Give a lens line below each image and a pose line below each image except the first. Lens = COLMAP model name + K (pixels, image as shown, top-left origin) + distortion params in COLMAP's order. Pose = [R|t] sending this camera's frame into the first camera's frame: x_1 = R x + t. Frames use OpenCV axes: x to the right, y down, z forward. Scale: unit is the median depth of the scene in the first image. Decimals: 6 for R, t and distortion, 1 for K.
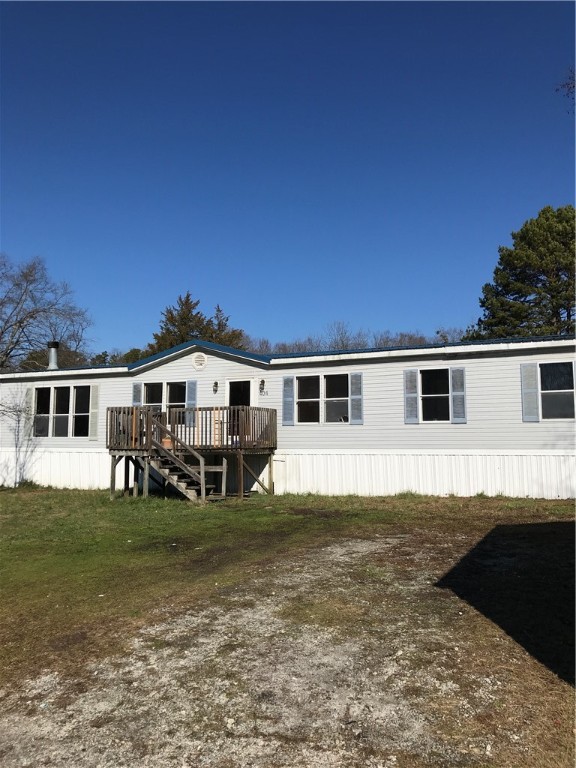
lens RADIAL K [[628.1, 0, 314.3], [0, 628.1, 384.1], [0, 0, 1]] dist [0.044508, -0.067910]
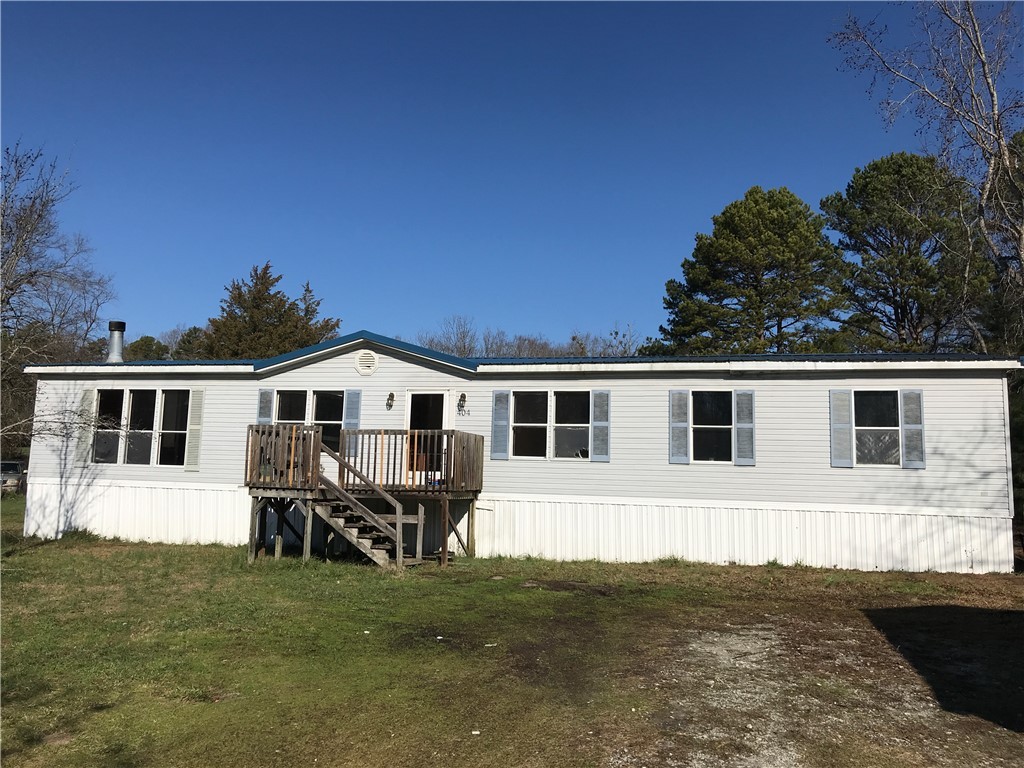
lens RADIAL K [[837.4, 0, 511.5], [0, 837.4, 378.0], [0, 0, 1]] dist [0.044508, -0.067910]
pose [[0.985474, 0.049575, 0.162429, -0.187438], [-0.045221, 0.998514, -0.030397, 0.001751], [-0.163695, 0.022610, 0.986252, 0.060948]]
